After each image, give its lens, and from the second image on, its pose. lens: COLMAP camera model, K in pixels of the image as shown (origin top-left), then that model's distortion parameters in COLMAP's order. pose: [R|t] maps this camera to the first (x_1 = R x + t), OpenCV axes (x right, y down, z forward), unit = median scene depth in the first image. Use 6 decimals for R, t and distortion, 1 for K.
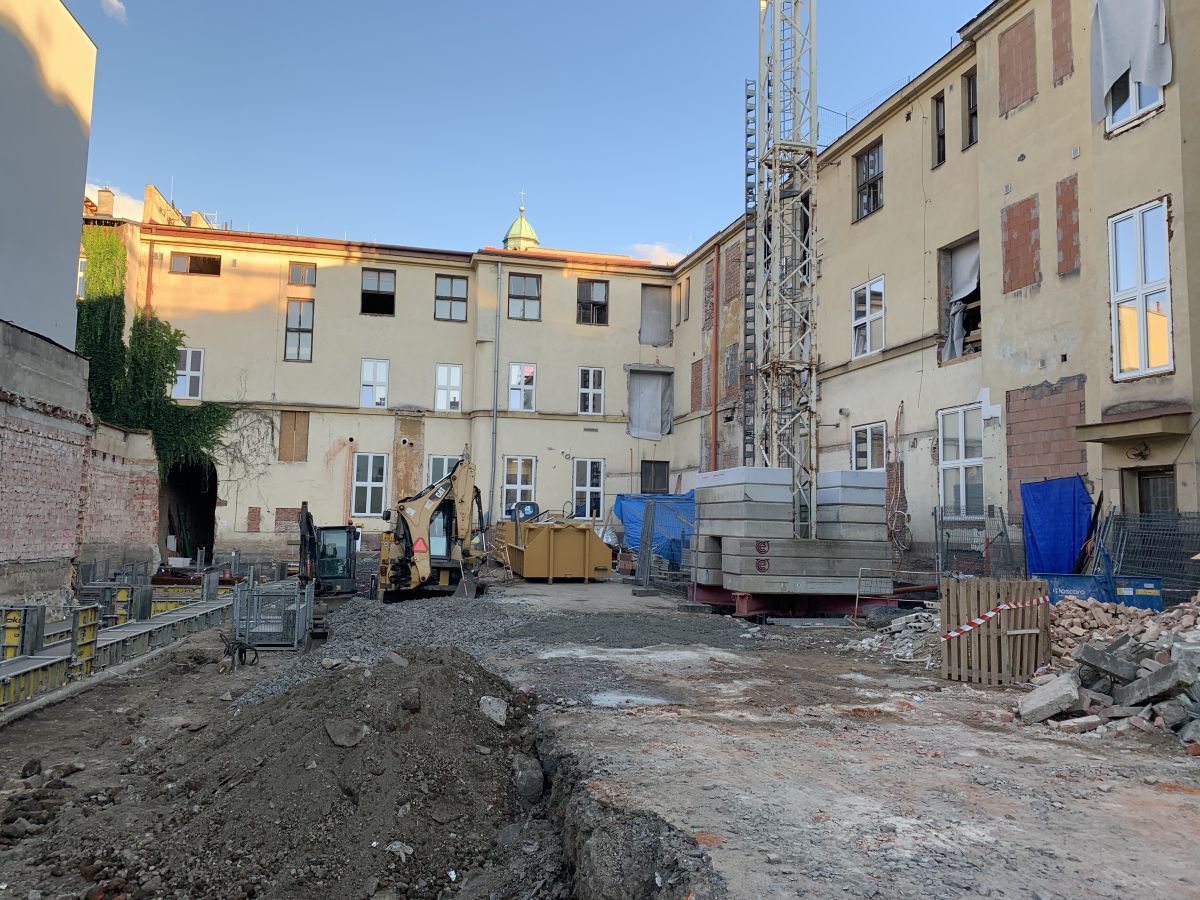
lens RADIAL K [[880.8, 0, 620.5], [0, 880.8, 461.8], [0, 0, 1]] dist [-0.030257, 0.037335]
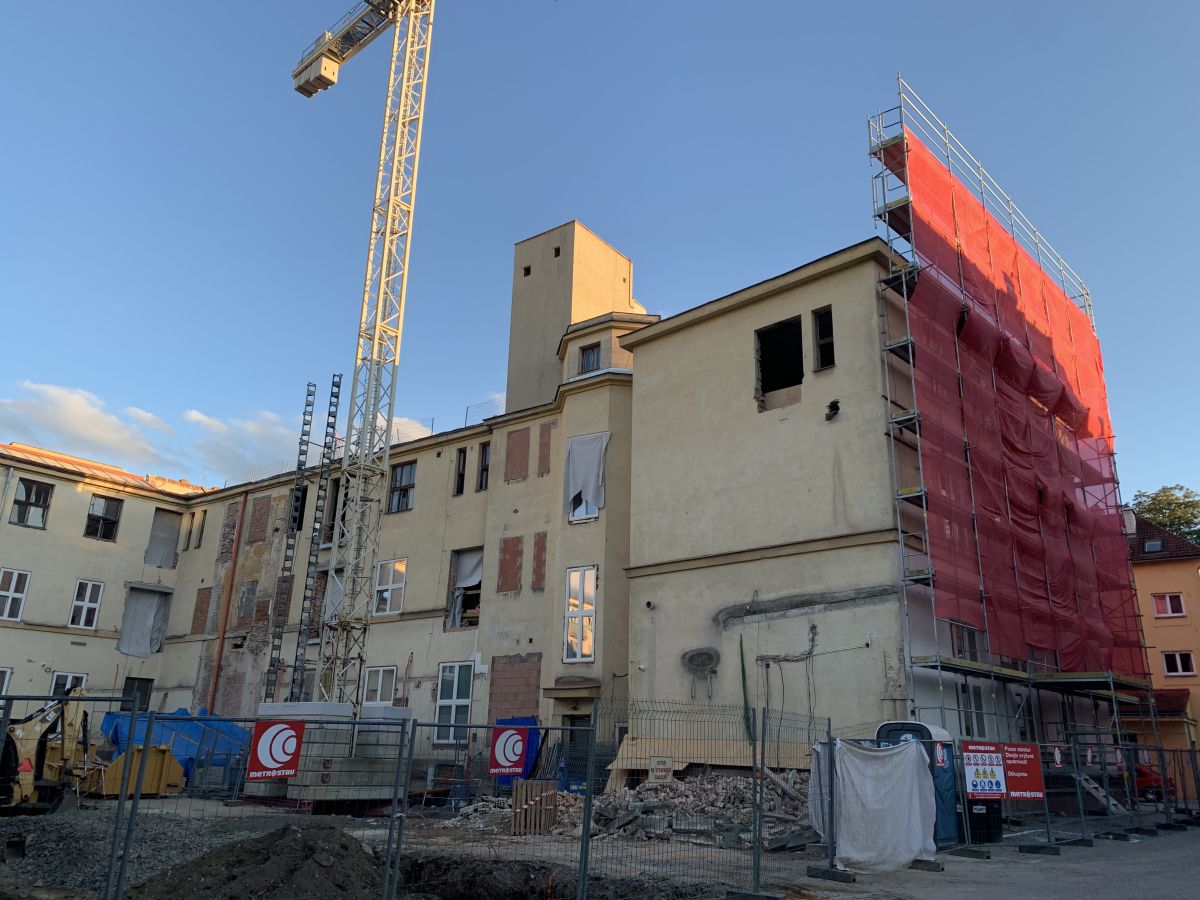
lens RADIAL K [[896.7, 0, 617.3], [0, 896.7, 456.3], [0, 0, 1]] dist [0.017258, -0.006135]
pose [[0.774878, 0.200368, 0.599514, -0.352450], [-0.057569, 0.966860, -0.248732, -0.035305], [-0.629484, 0.158223, 0.760734, -0.343052]]
